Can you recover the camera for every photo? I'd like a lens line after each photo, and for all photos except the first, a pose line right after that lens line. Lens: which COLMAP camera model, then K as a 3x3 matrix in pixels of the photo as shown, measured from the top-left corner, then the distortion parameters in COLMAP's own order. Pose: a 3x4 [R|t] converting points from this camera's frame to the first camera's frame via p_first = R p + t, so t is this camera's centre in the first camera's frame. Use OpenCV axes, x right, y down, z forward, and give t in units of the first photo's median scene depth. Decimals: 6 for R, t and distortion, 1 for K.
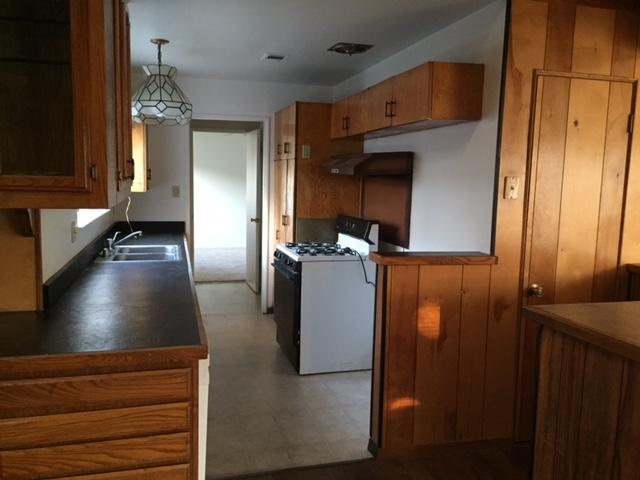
lens RADIAL K [[545.7, 0, 318.7], [0, 545.7, 240.6], [0, 0, 1]] dist [0.081774, -0.102811]
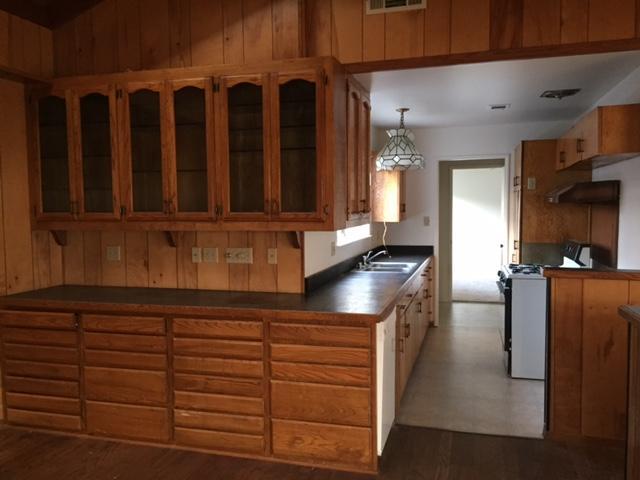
lens RADIAL K [[545.7, 0, 321.4], [0, 545.7, 240.6], [0, 0, 1]] dist [0.081774, -0.102811]
pose [[0.860982, 0.001777, -0.508632, 0.241684], [-0.030529, 0.998372, -0.048189, 0.029738], [0.507718, 0.057018, 0.859634, -0.248356]]
